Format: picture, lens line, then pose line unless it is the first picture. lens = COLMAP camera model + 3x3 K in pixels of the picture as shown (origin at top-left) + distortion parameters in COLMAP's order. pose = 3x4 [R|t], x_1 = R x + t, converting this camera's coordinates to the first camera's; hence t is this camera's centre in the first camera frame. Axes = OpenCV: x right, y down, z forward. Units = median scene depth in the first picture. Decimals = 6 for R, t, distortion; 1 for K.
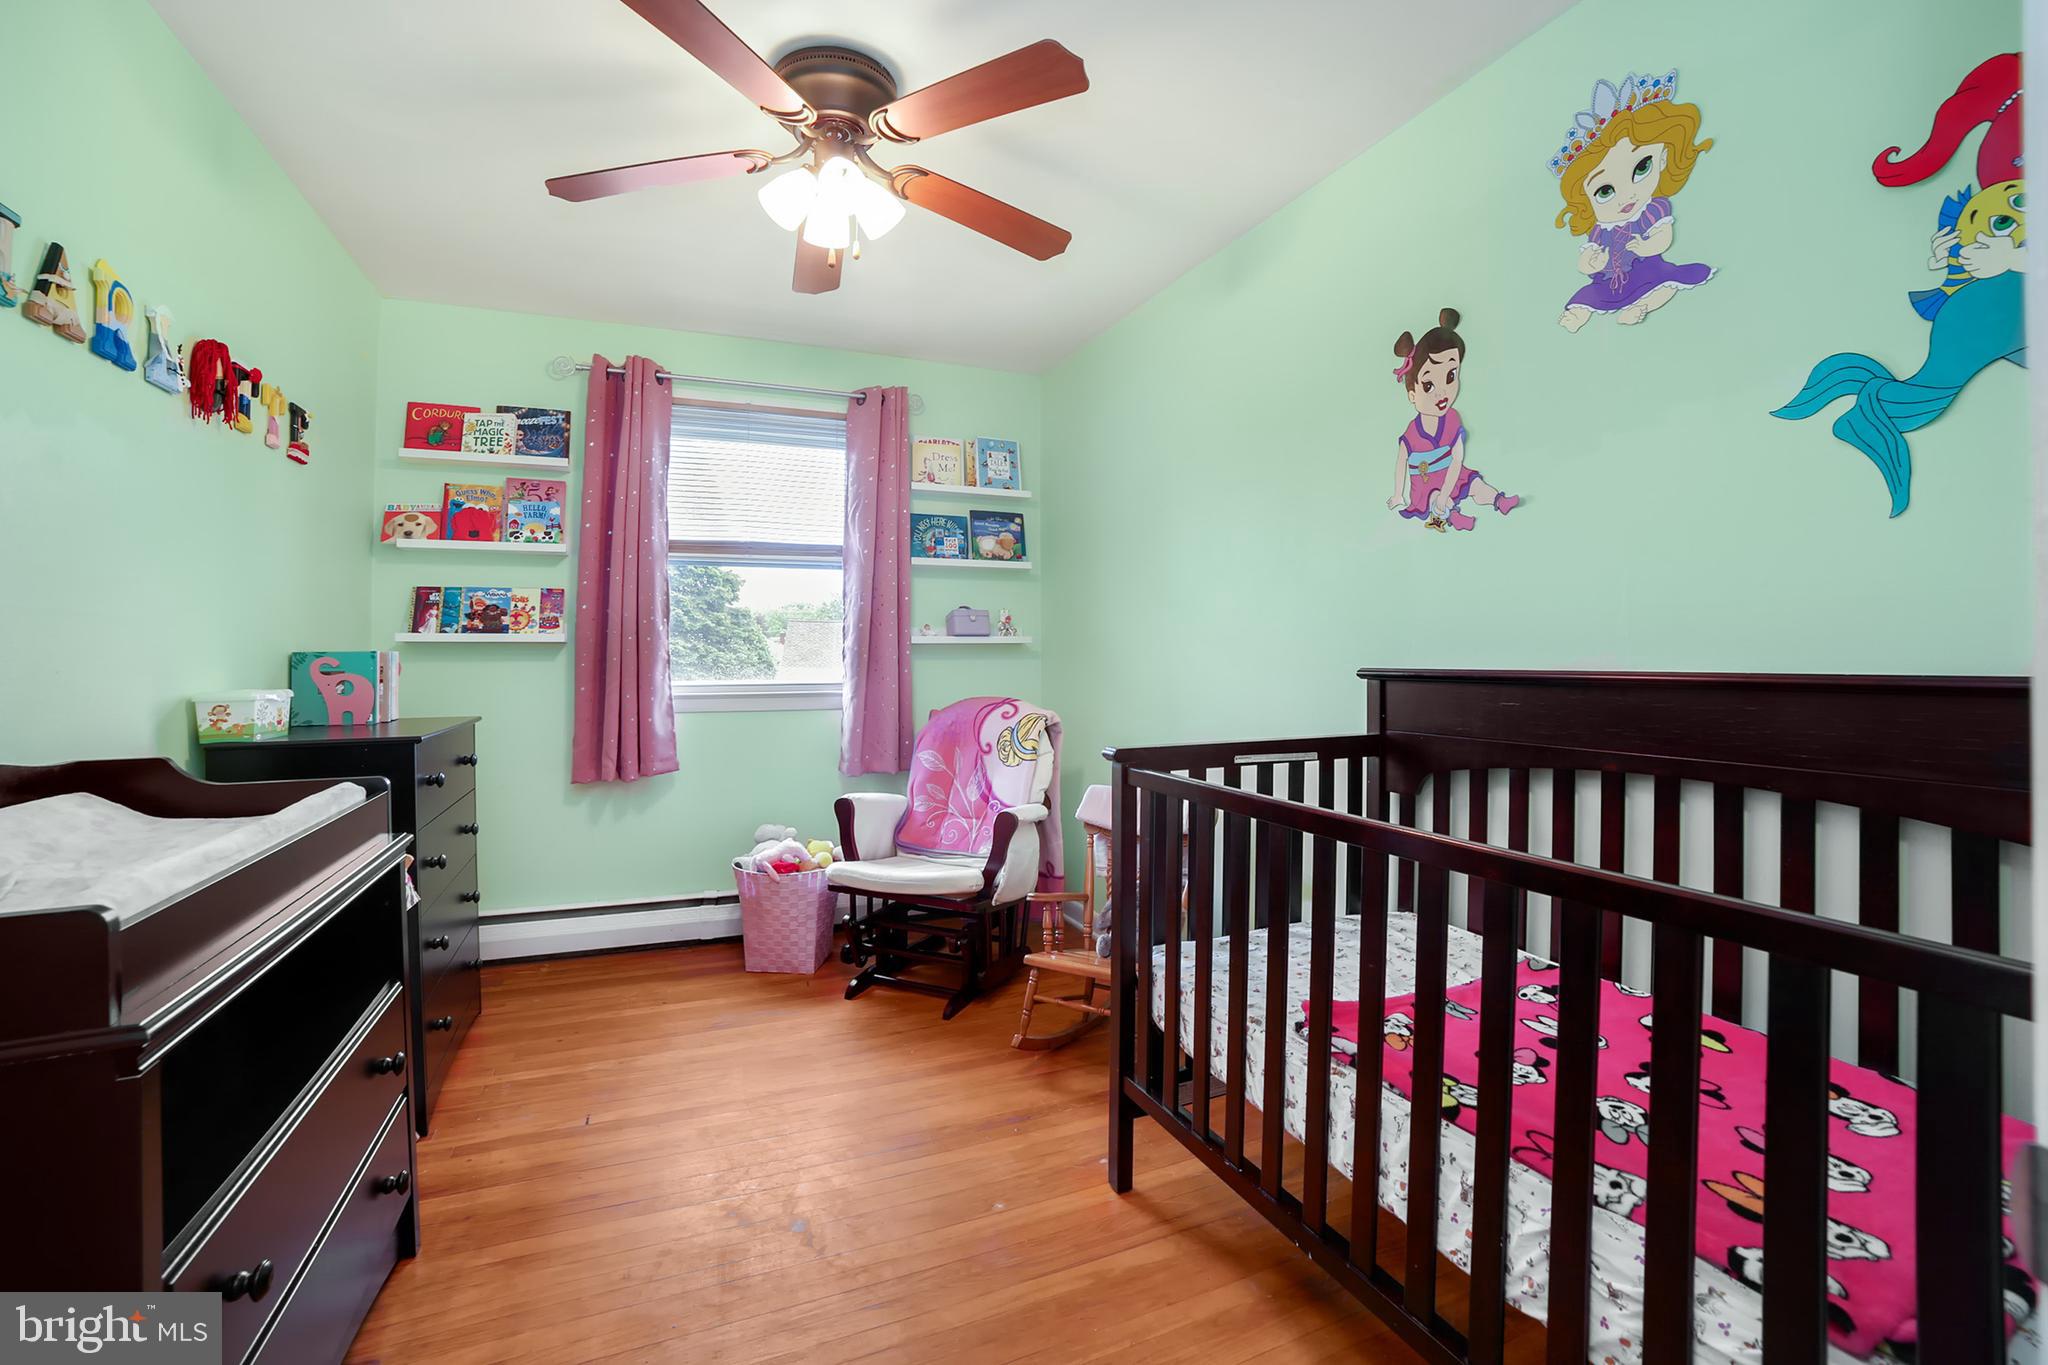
lens RADIAL K [[853.8, 0, 1030.4], [0, 853.8, 666.4], [0, 0, 1]] dist [-0.102489, 0.035421]
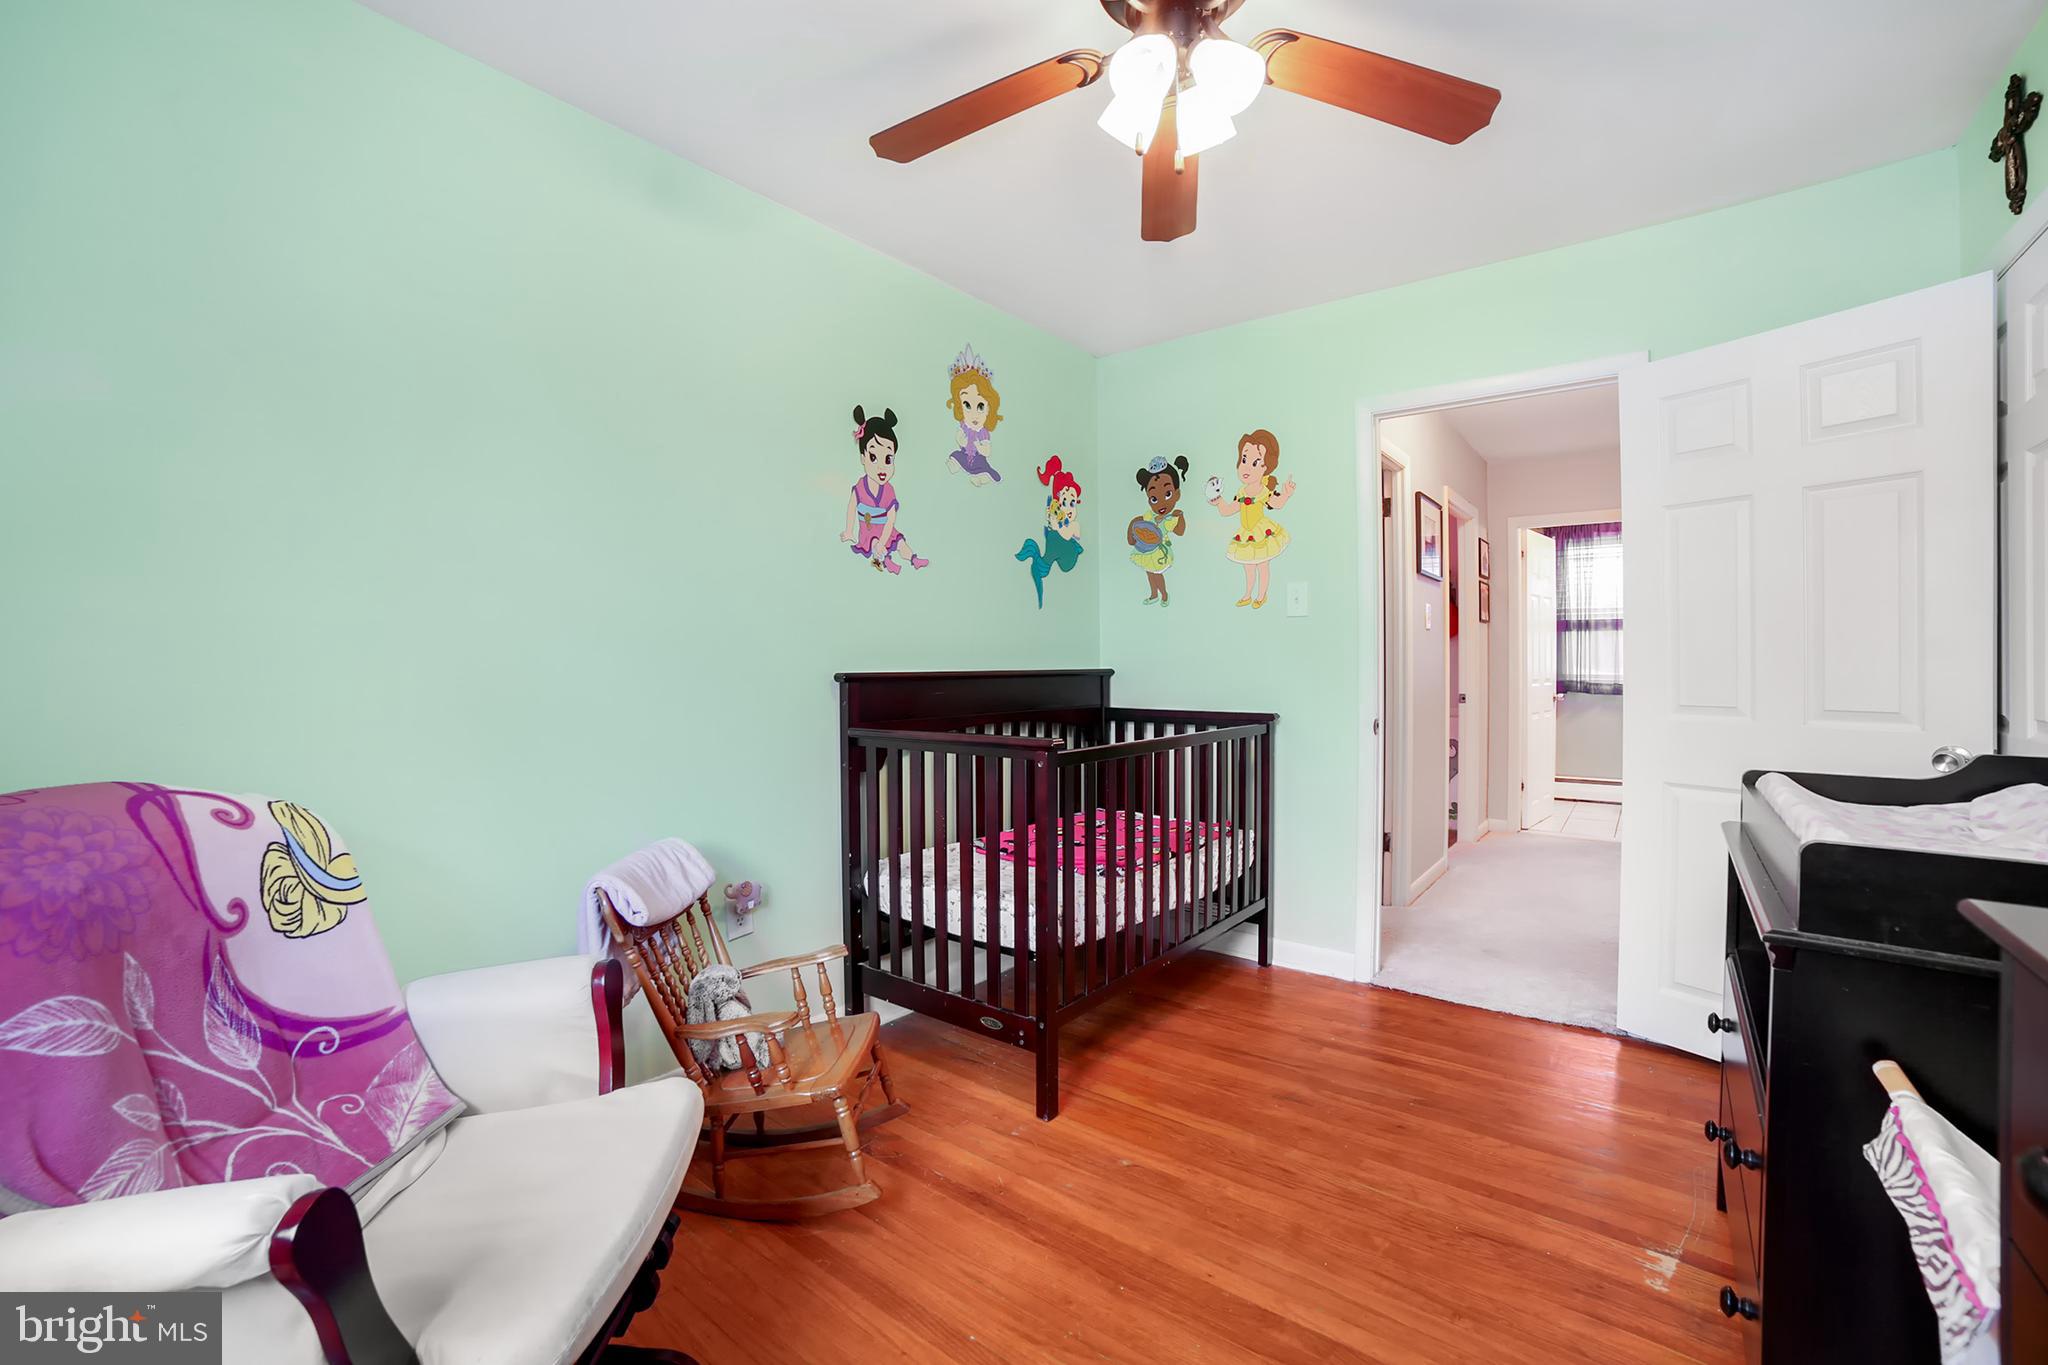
lens RADIAL K [[853.8, 0, 1030.4], [0, 853.8, 666.4], [0, 0, 1]] dist [-0.102489, 0.035421]
pose [[-0.460439, -0.006959, 0.887664, -0.870063], [0.006326, 0.999918, 0.011120, -0.020445], [-0.887669, 0.010736, -0.460357, 1.465174]]
